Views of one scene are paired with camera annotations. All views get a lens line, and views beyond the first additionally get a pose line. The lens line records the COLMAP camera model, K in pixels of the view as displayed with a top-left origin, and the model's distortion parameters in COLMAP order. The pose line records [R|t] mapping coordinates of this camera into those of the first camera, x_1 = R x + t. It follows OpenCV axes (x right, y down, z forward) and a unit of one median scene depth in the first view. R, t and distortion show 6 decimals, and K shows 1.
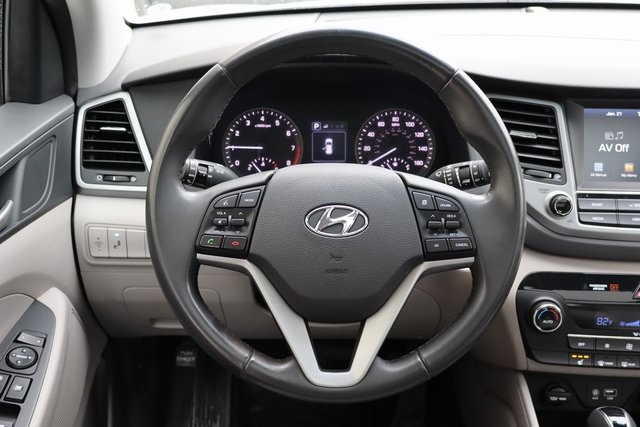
lens RADIAL K [[709.8, 0, 326.2], [0, 709.8, 209.1], [0, 0, 1]] dist [0.011381, 0.000000]
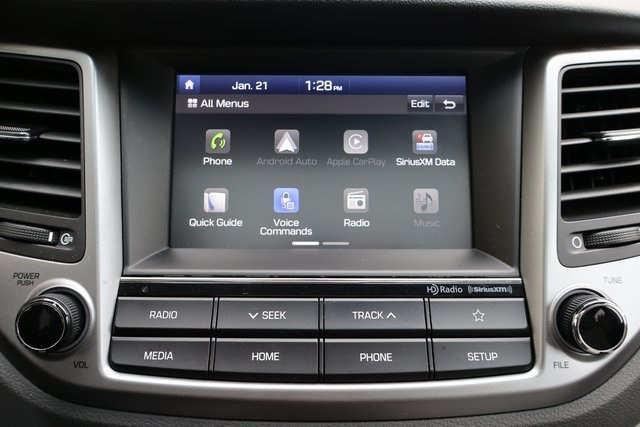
lens RADIAL K [[522.3, 0, 323.4], [0, 522.3, 212.7], [0, 0, 1]] dist [-0.006425, -0.000280]
pose [[0.999377, -0.014183, 0.032304, 0.505463], [0.016810, 0.996444, -0.082558, -0.038766], [-0.031019, 0.083050, 0.996063, 0.807915]]
